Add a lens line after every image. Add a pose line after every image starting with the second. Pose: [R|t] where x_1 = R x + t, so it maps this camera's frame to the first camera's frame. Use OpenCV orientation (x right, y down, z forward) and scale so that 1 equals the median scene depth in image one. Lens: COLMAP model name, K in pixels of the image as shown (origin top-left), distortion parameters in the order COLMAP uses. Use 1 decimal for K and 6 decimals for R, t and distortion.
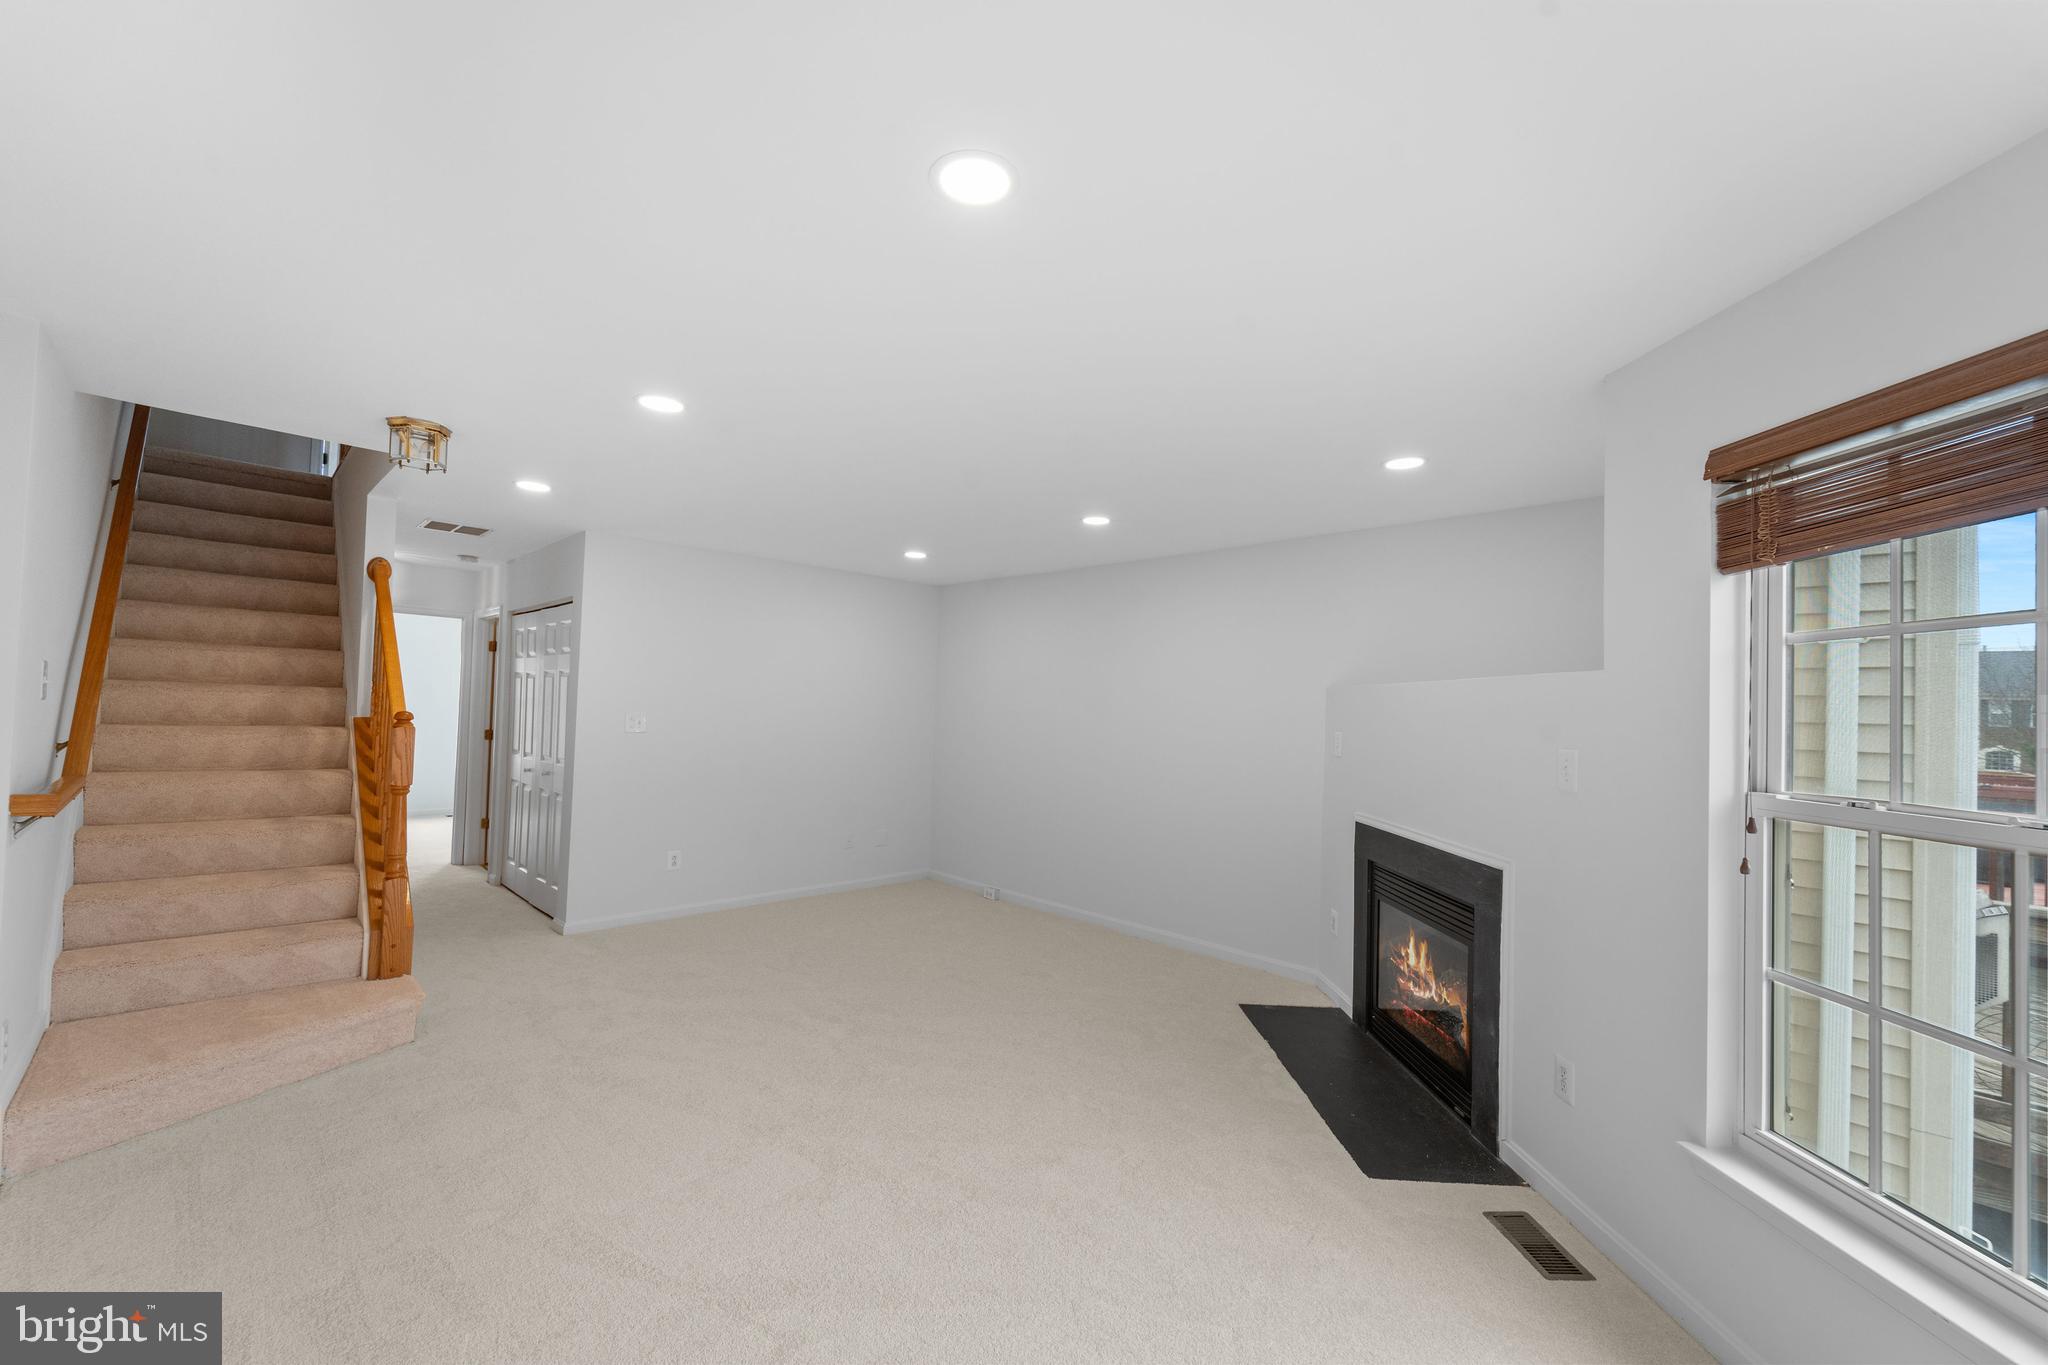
lens RADIAL K [[820.9, 0, 1024.0], [0, 820.9, 682.5], [0, 0, 1]] dist [0.000485, -0.000316]
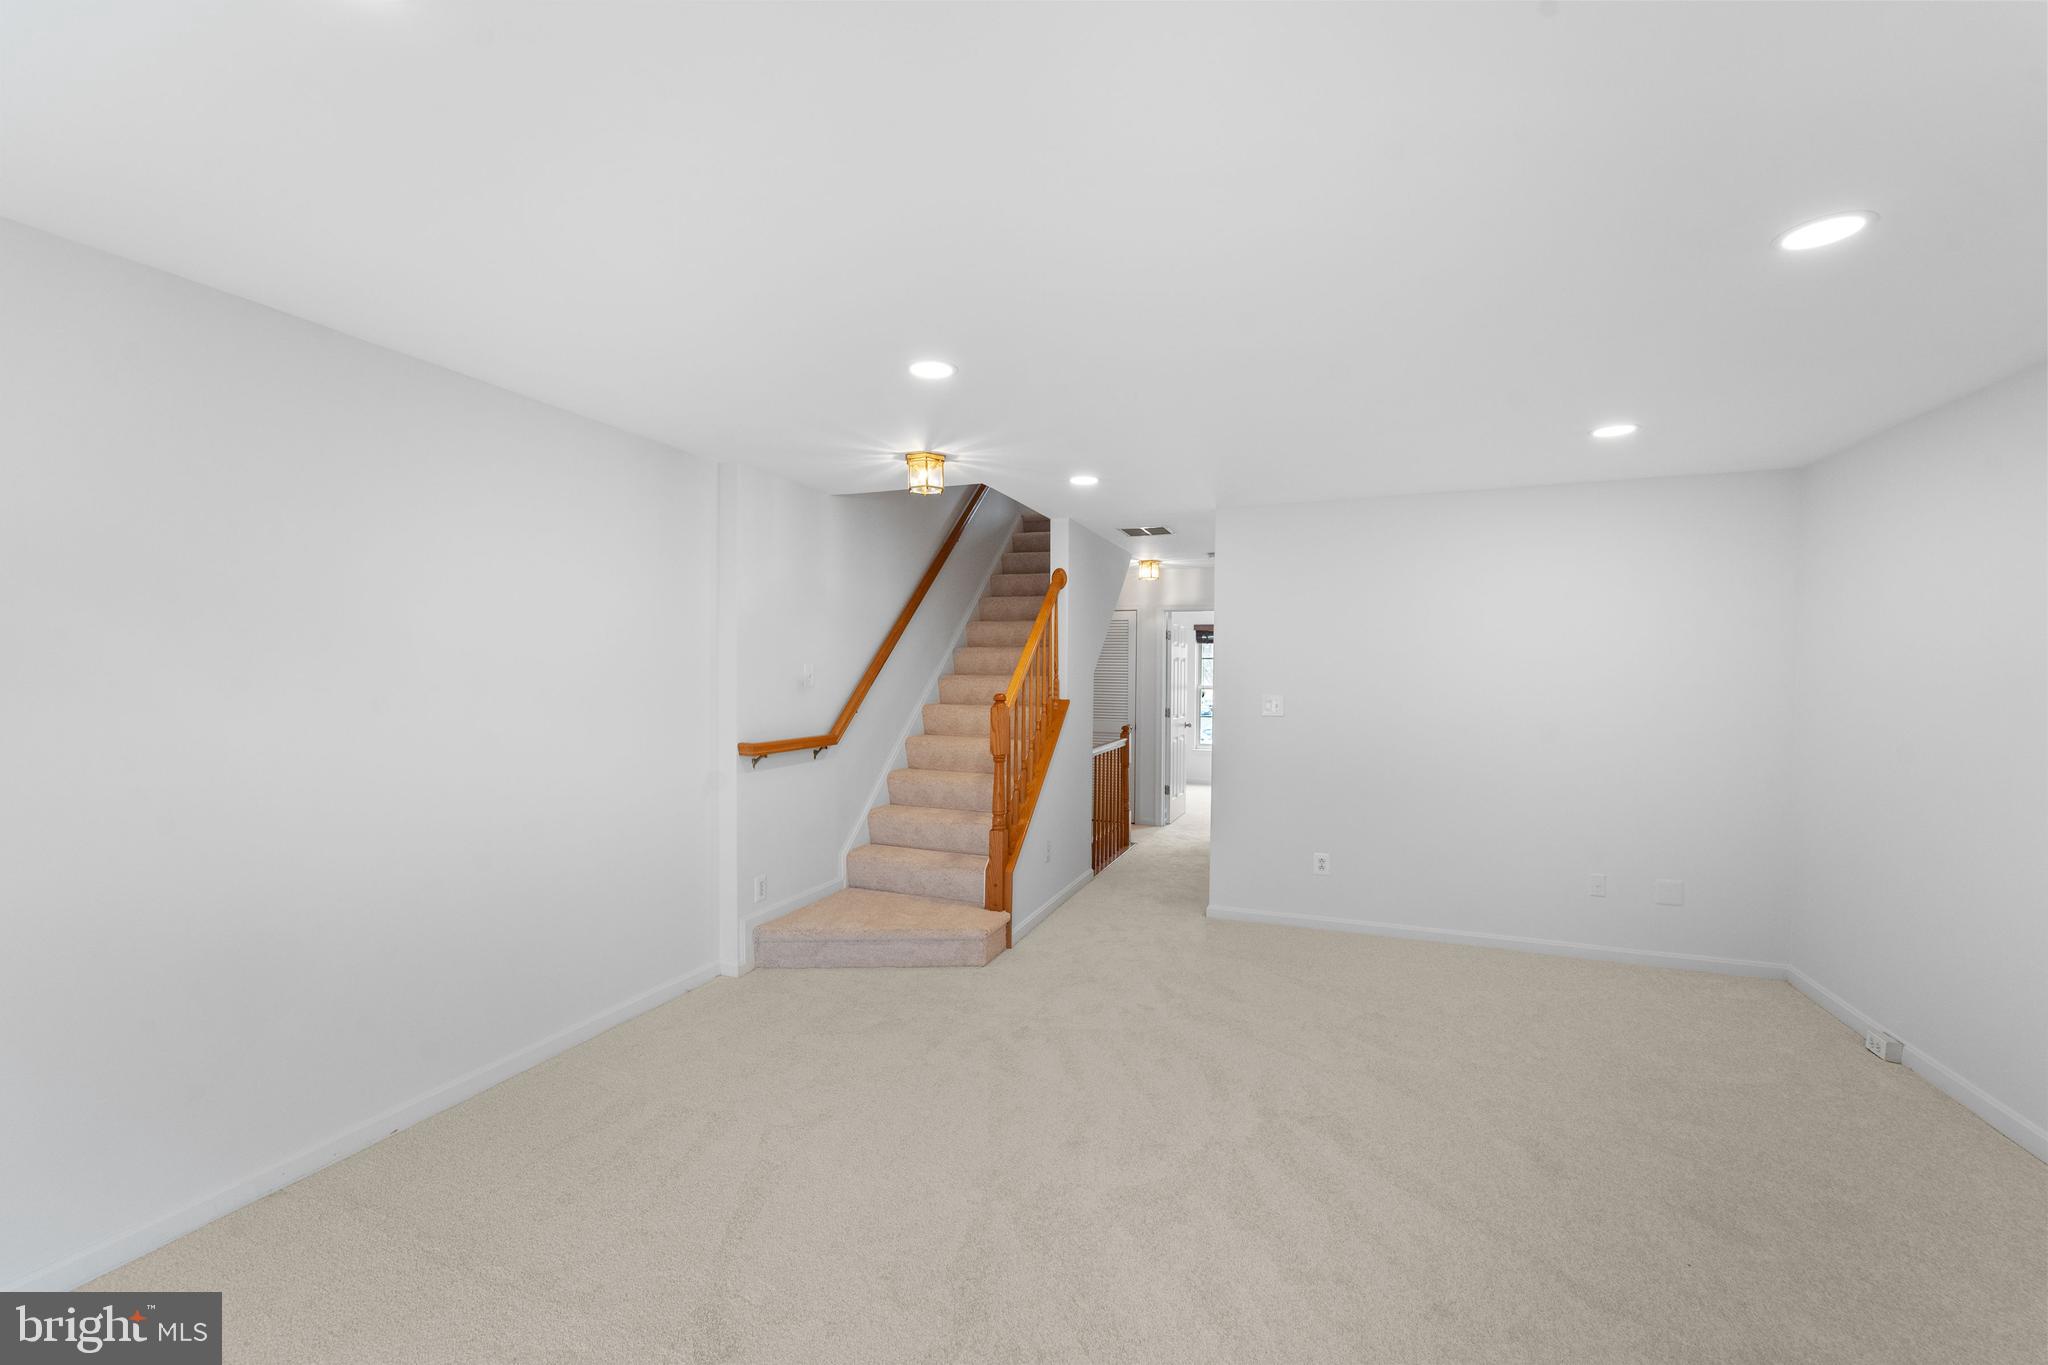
lens RADIAL K [[820.9, 0, 1024.0], [0, 820.9, 682.5], [0, 0, 1]] dist [0.000485, -0.000316]
pose [[0.409015, -0.016022, -0.912387, 0.312629], [0.035360, 0.999373, -0.001698, 0.016797], [0.911842, -0.031567, 0.409325, 0.452729]]
